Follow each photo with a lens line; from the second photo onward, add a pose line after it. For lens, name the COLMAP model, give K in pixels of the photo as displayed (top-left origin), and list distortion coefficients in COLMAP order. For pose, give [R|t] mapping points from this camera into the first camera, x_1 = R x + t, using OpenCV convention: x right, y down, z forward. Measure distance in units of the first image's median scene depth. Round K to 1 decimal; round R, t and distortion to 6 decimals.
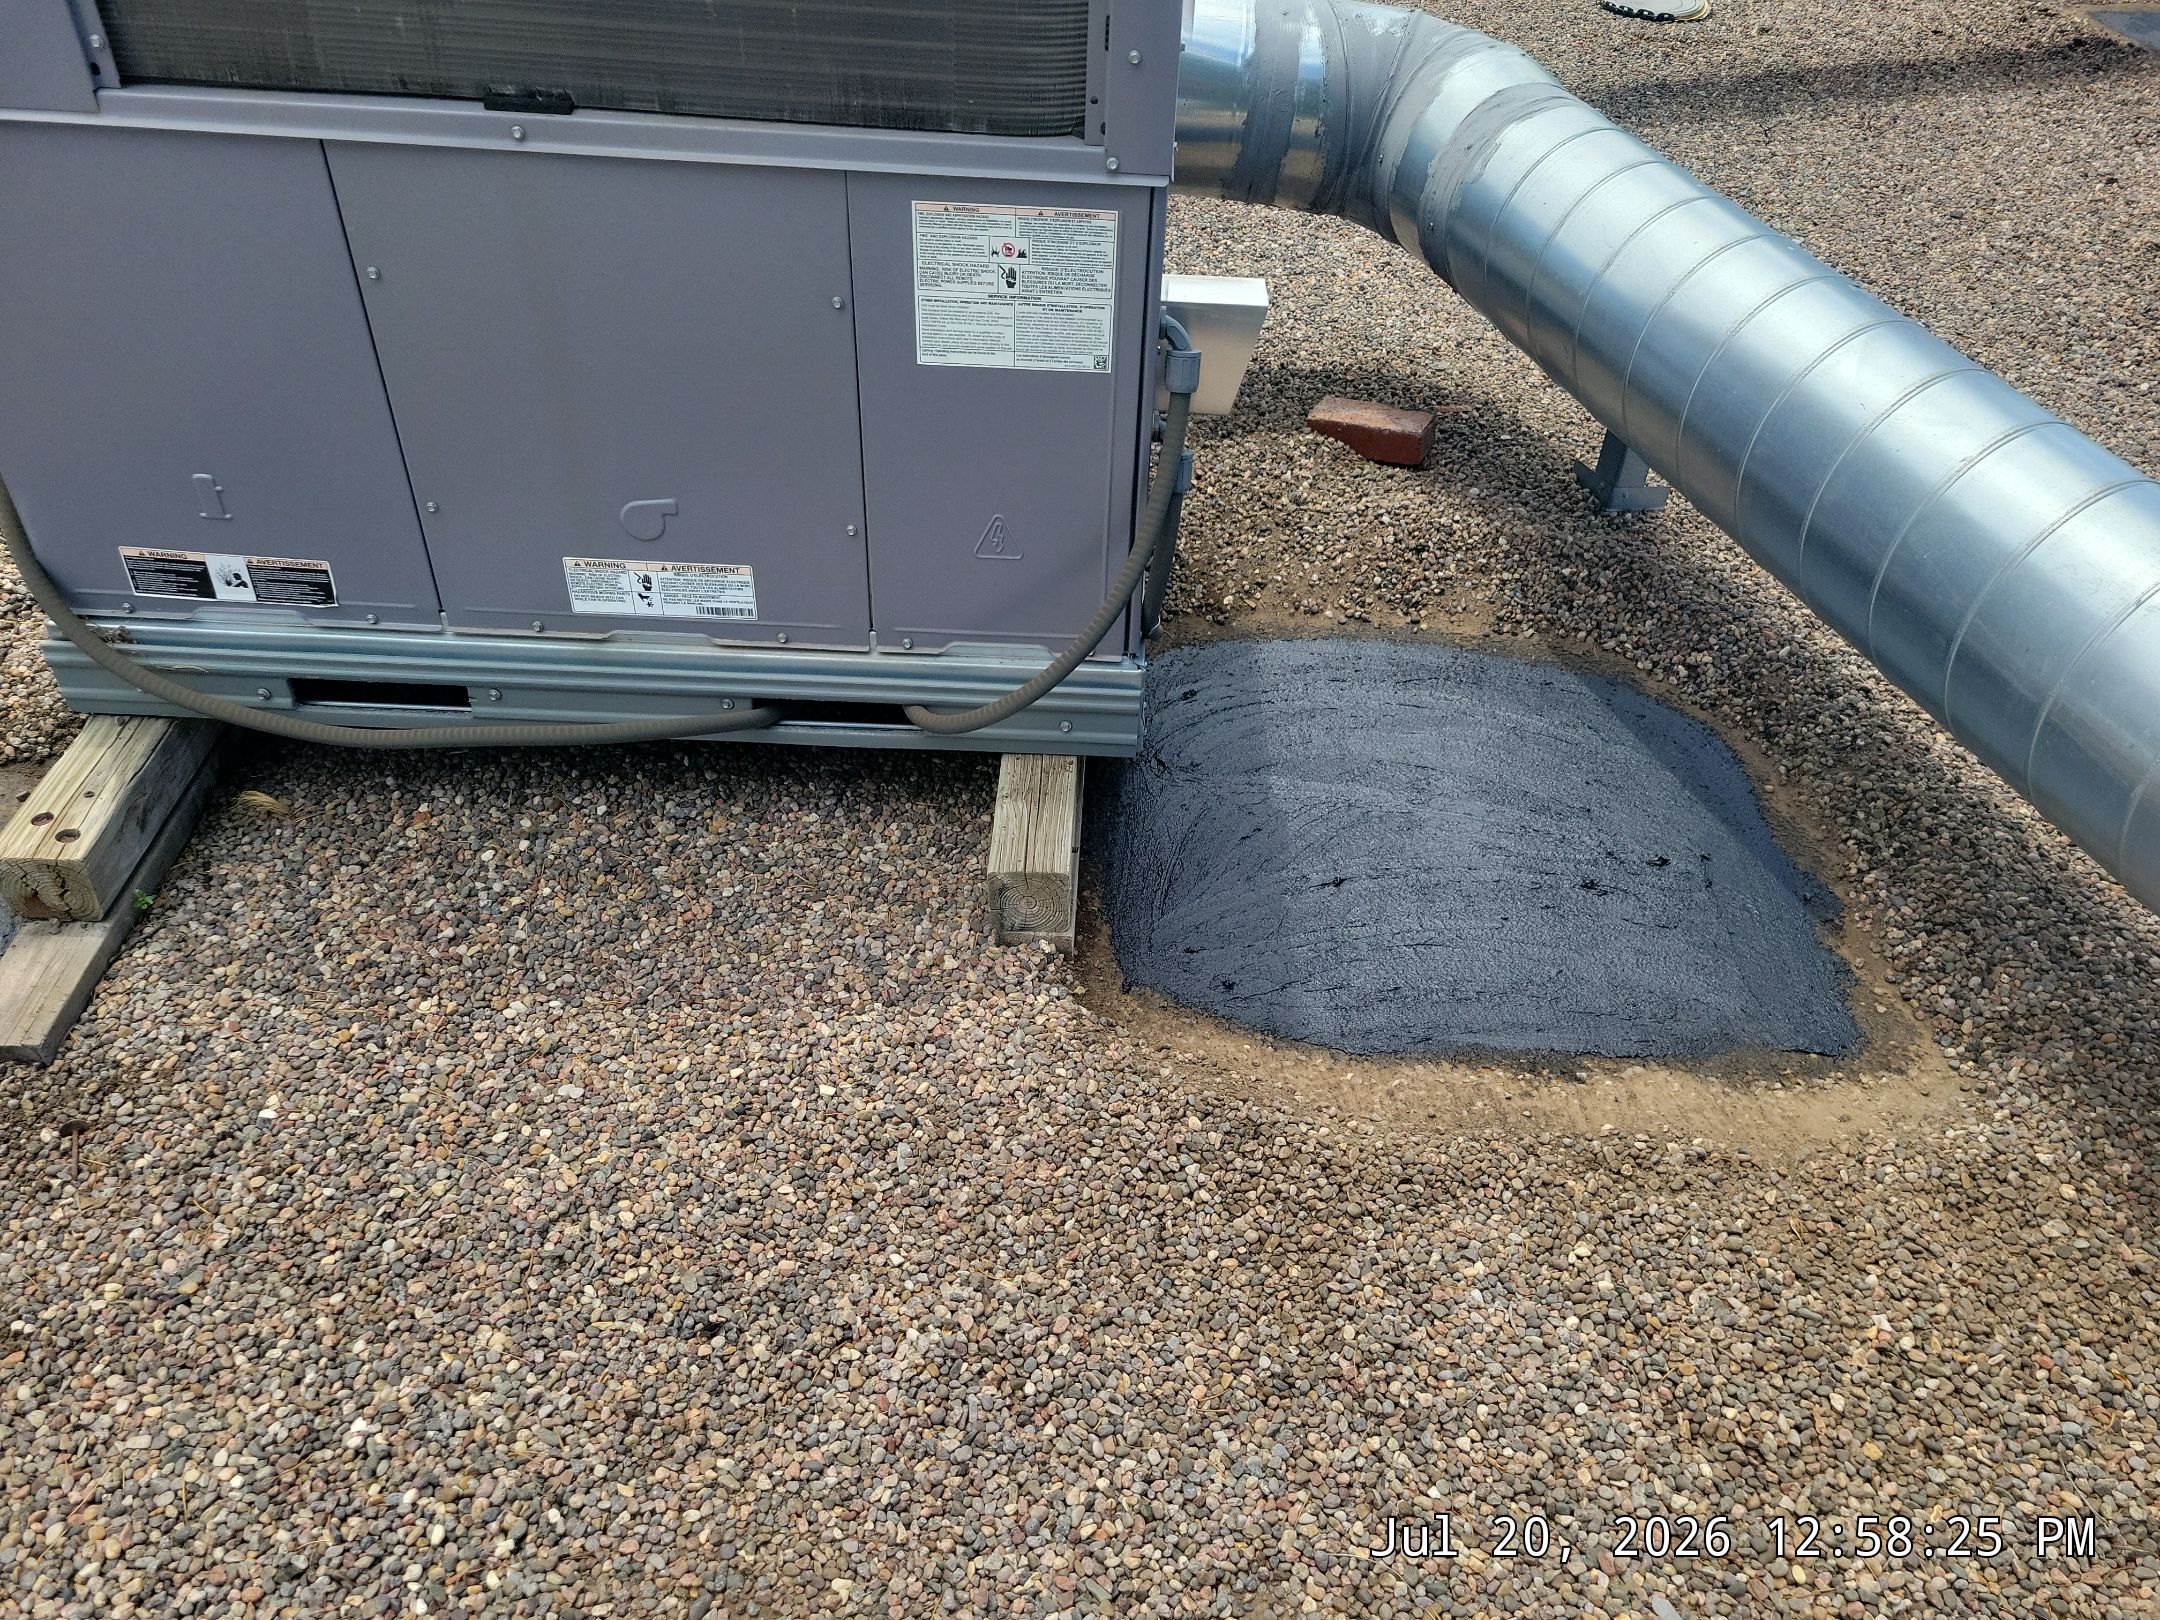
lens RADIAL K [[1661.5, 0, 1035.3], [0, 1661.5, 815.6], [0, 0, 1]] dist [0.081827, -0.062868]
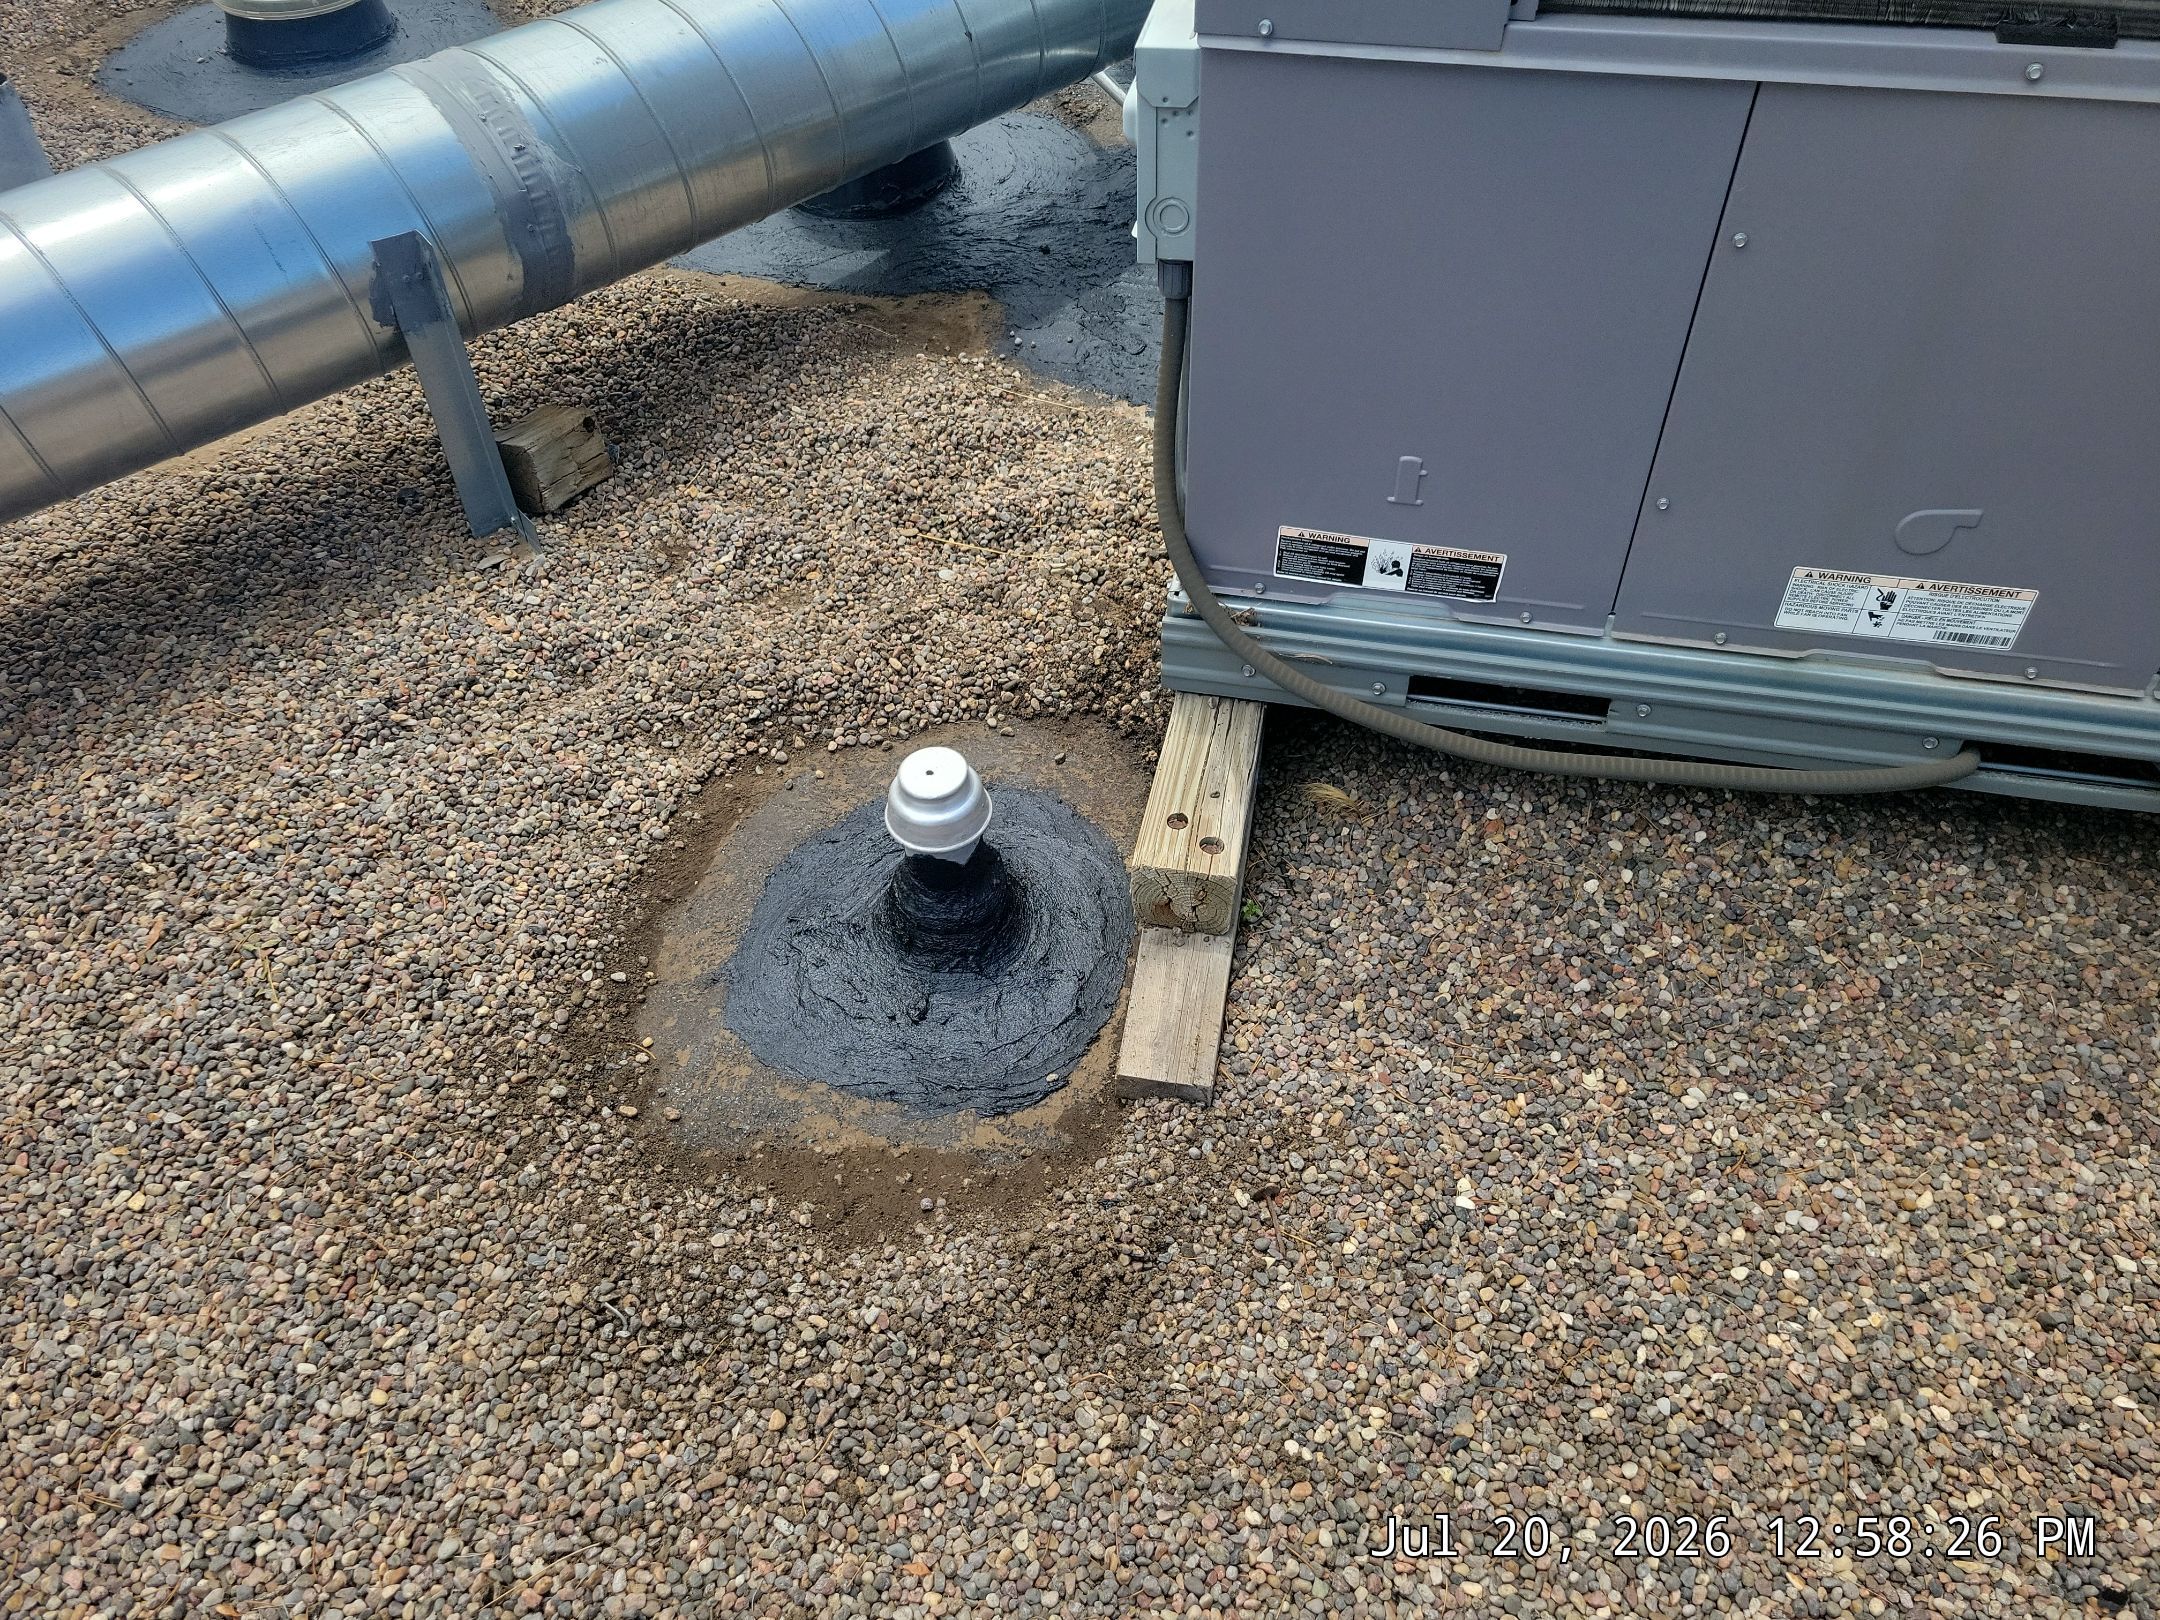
lens RADIAL K [[1669.8, 0, 1127.9], [0, 1669.8, 778.9], [0, 0, 1]] dist [0.064635, -0.050762]
pose [[0.977674, 0.094512, -0.187672, -0.447225], [-0.079008, 0.992942, 0.088455, -0.099314], [0.194707, -0.071652, 0.978241, 0.112448]]
